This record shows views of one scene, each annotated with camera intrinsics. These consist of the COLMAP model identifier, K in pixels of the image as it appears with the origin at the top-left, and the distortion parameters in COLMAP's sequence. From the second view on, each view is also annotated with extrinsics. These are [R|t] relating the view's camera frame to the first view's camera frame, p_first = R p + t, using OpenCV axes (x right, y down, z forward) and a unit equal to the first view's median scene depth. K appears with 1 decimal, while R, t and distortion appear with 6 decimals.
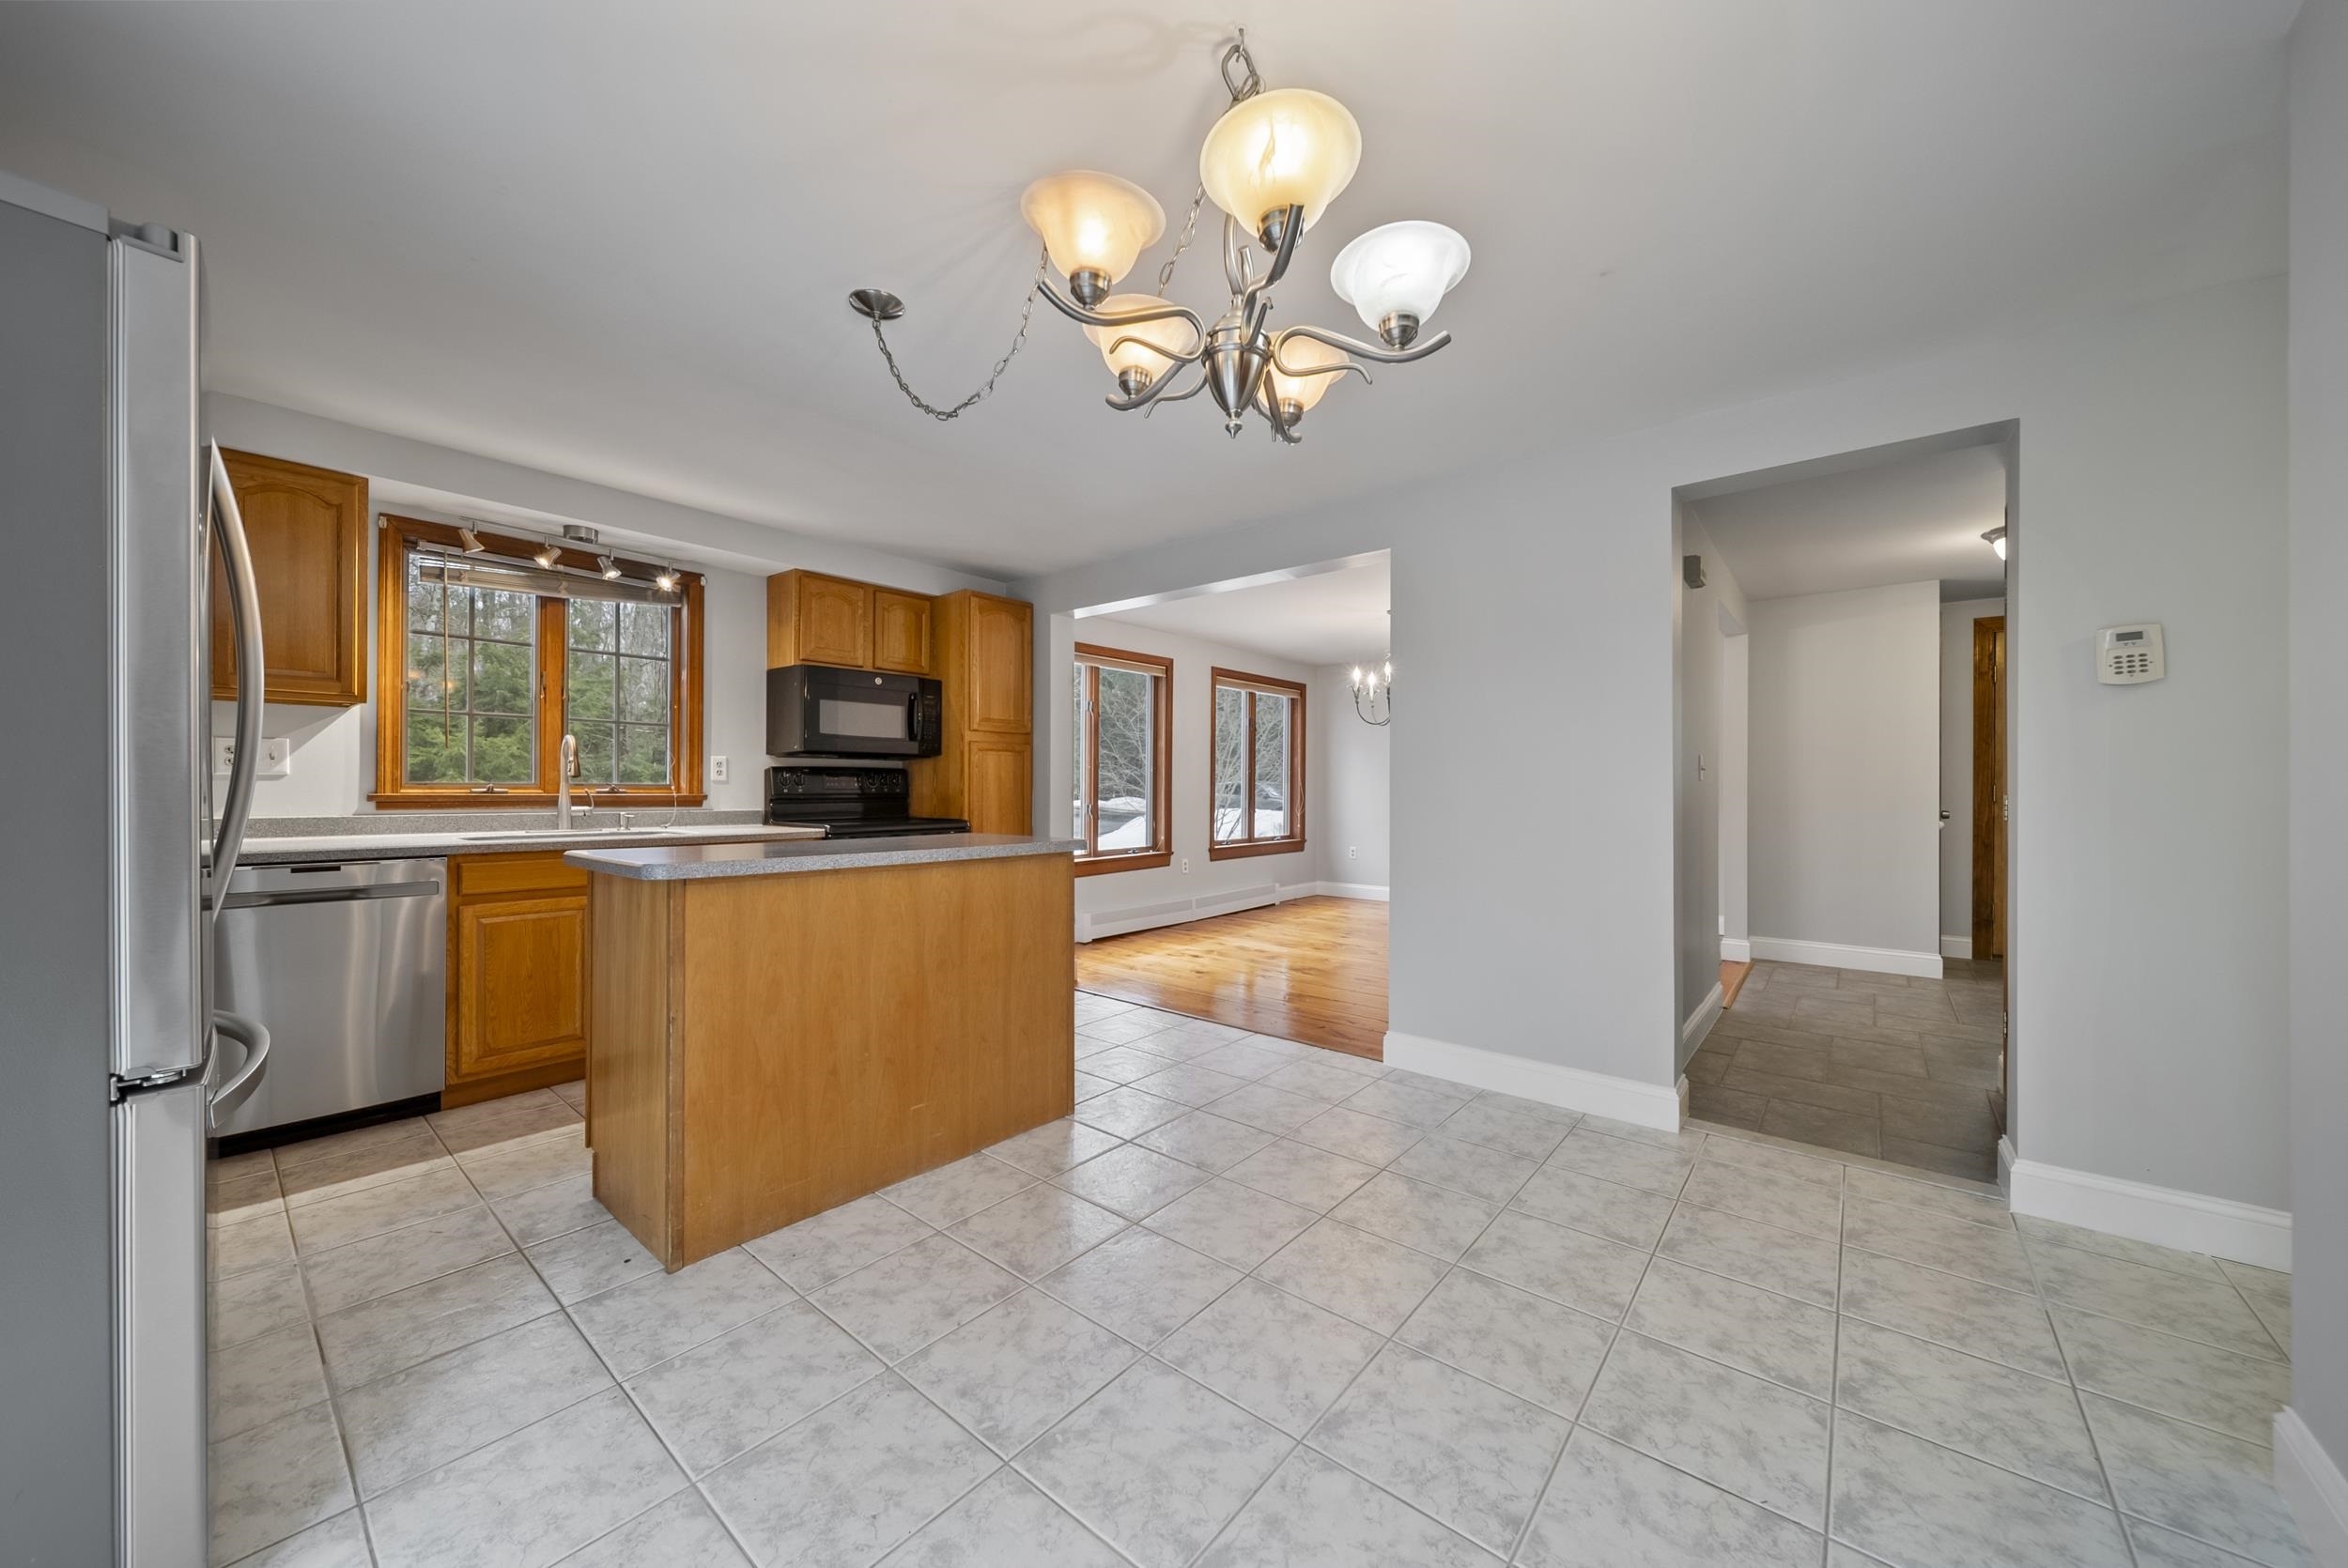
lens RADIAL K [[836.6, 0, 1168.3], [0, 836.6, 792.5], [0, 0, 1]] dist [-0.000426, -0.000550]
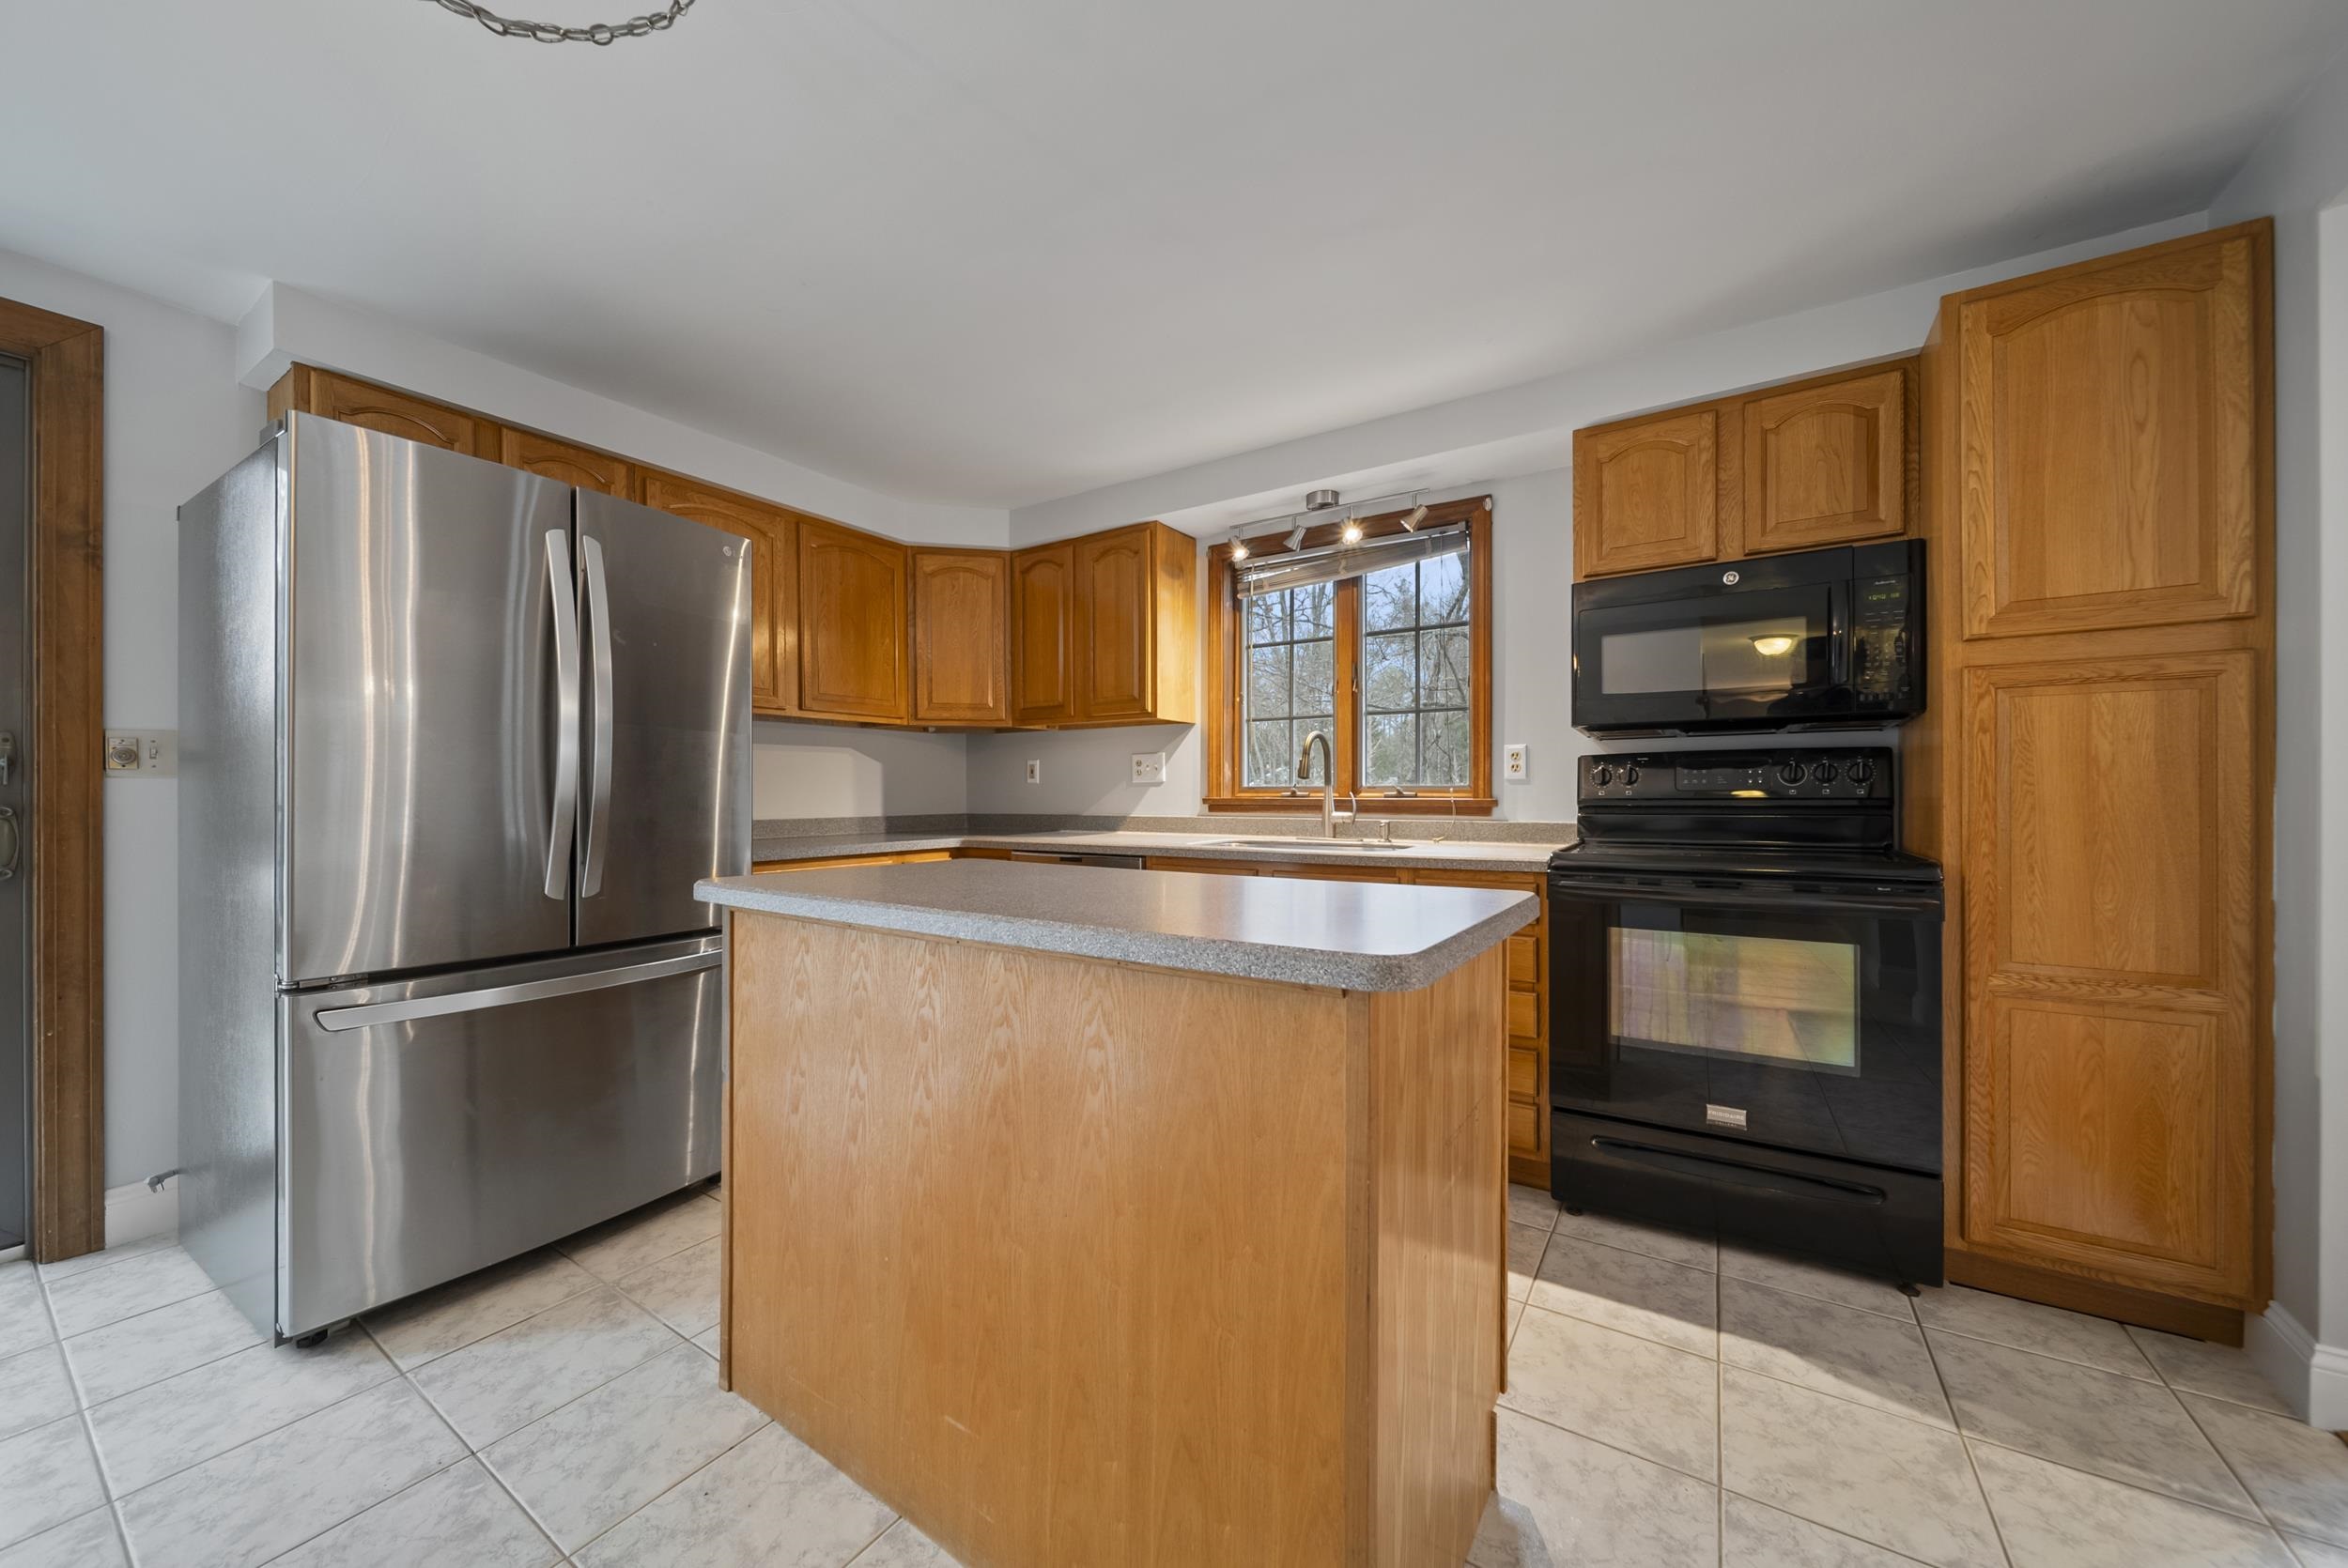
lens RADIAL K [[836.6, 0, 1182.0], [0, 836.6, 795.6], [0, 0, 1]] dist [-0.000426, -0.000550]
pose [[0.124071, -0.002947, -0.992269, 0.161427], [-0.002018, 0.999993, -0.003222, 0.003009], [0.992271, 0.002403, 0.124064, 0.819439]]
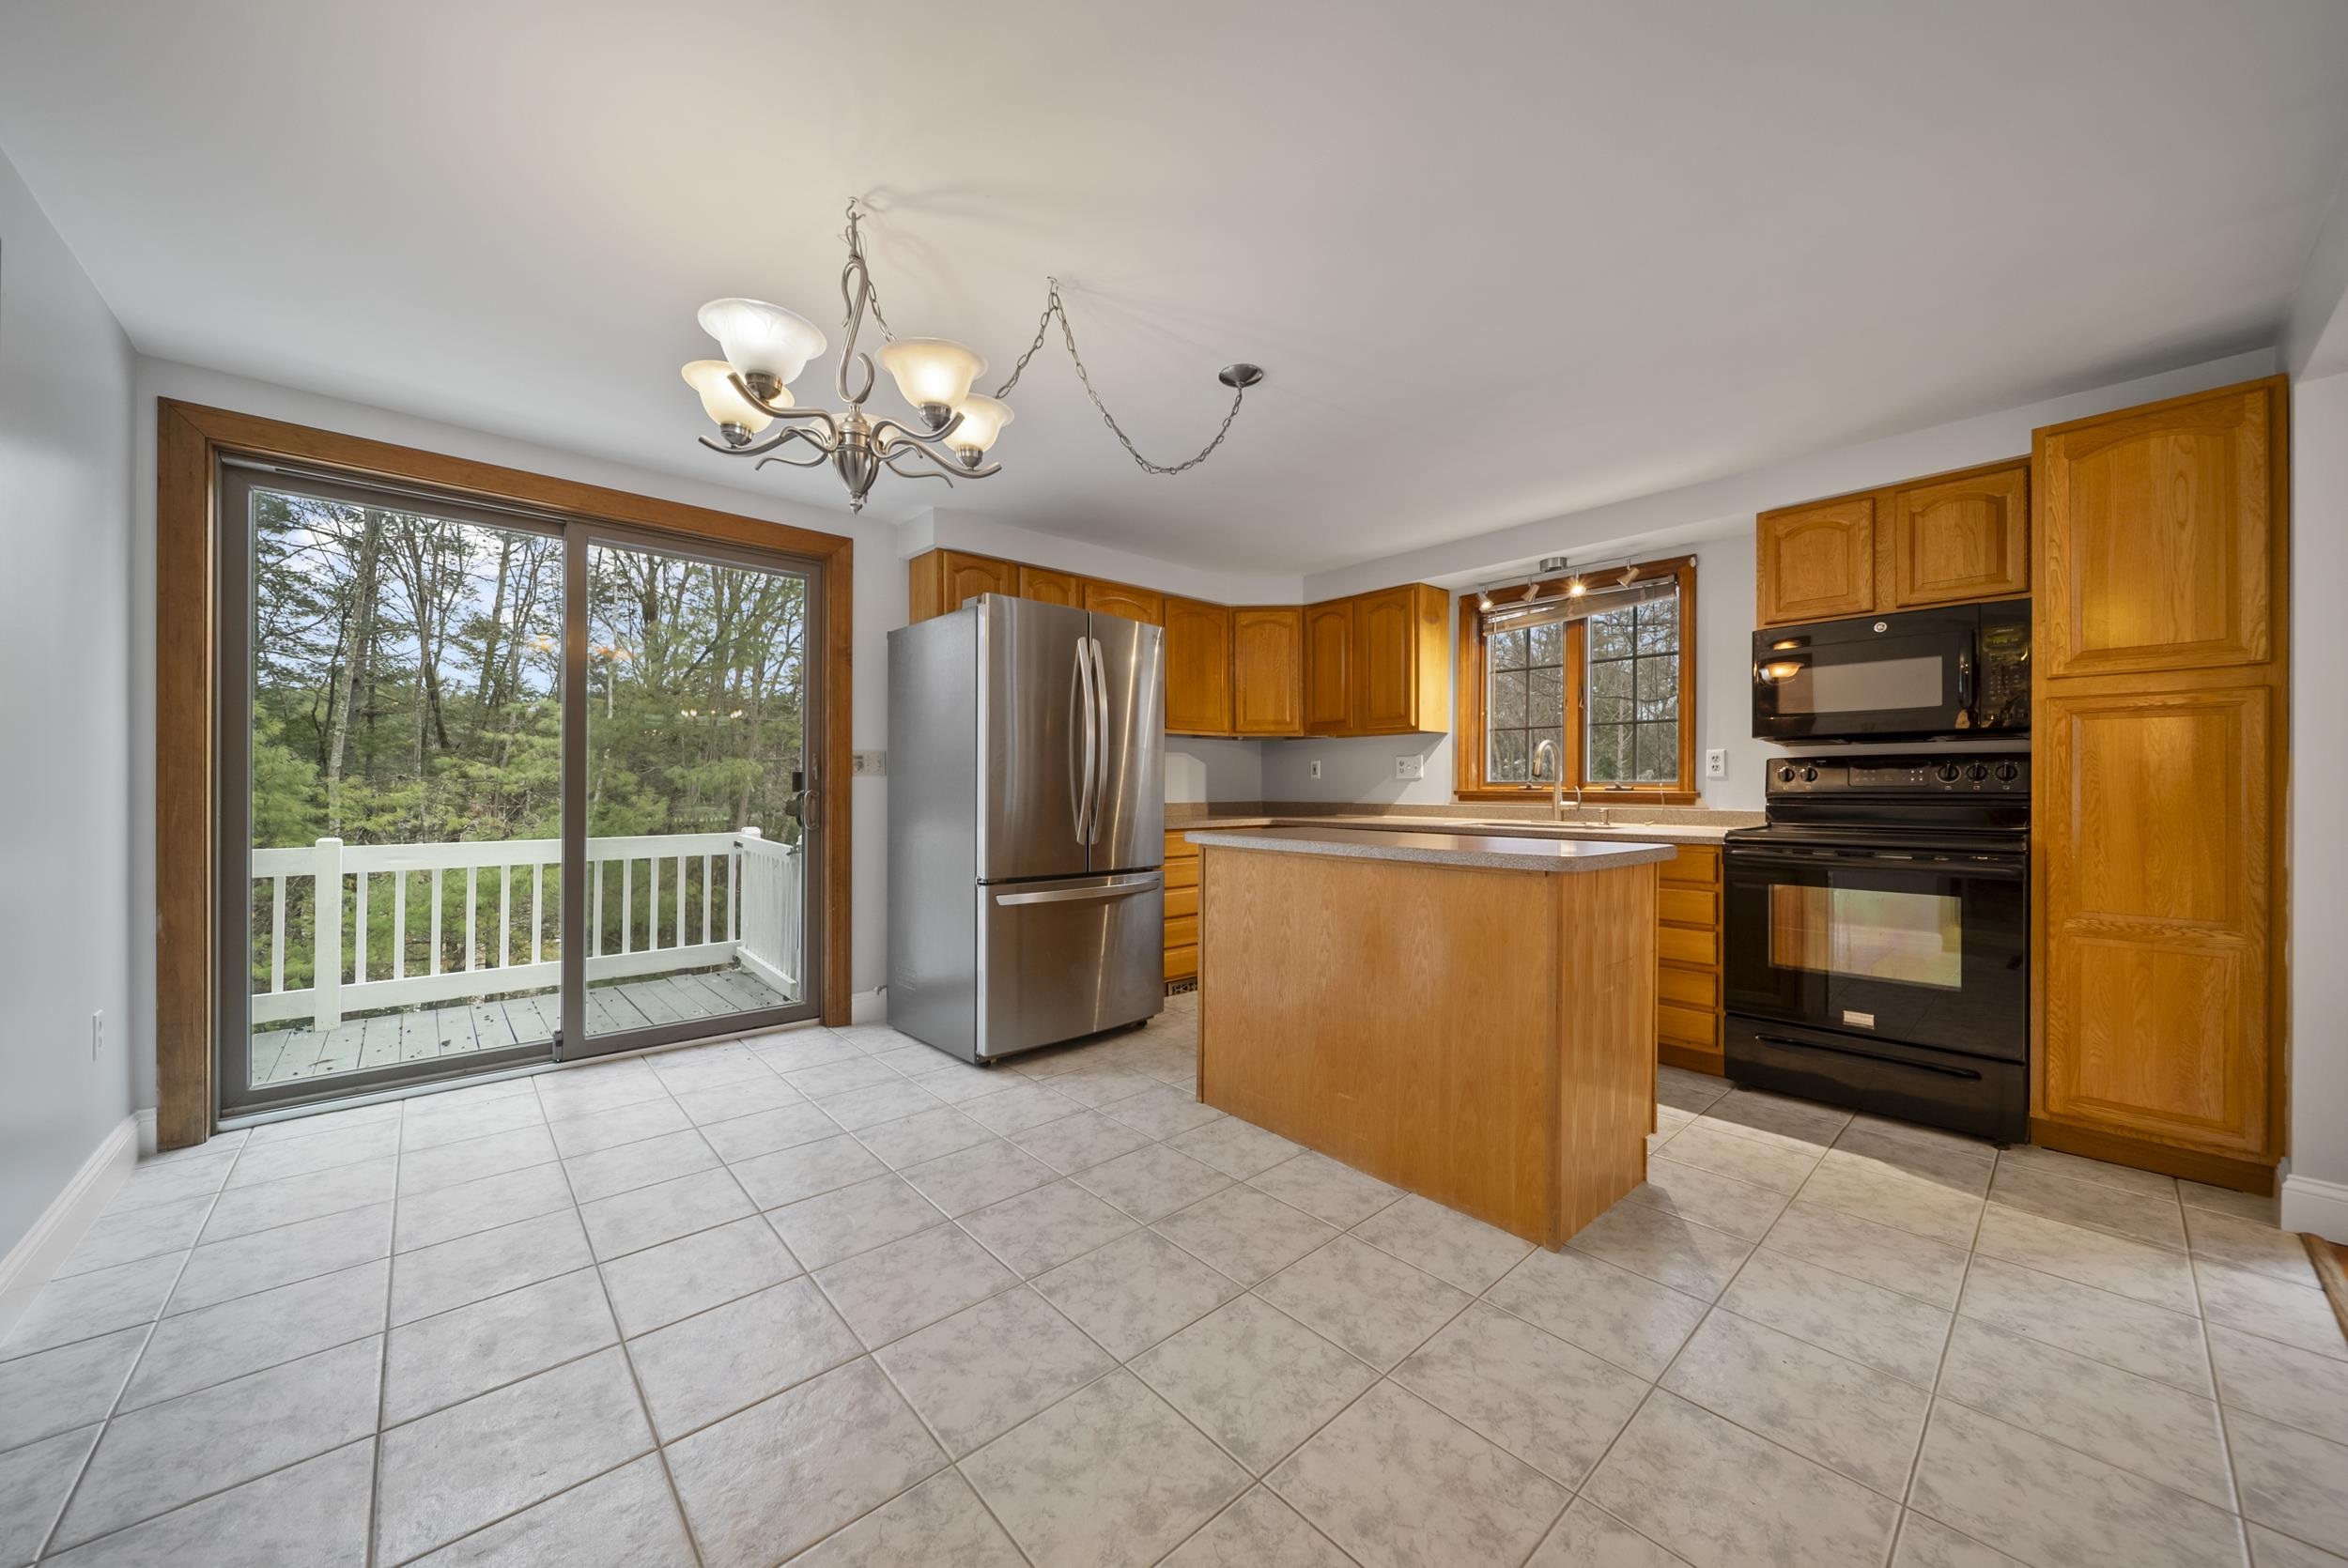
lens RADIAL K [[836.6, 0, 1176.3], [0, 836.6, 787.3], [0, 0, 1]] dist [-0.000426, -0.000550]
pose [[-0.146778, -0.003943, -0.989162, 0.560118], [-0.007547, 0.999967, -0.002866, 0.005268], [0.989141, 0.007045, -0.146803, 0.722825]]
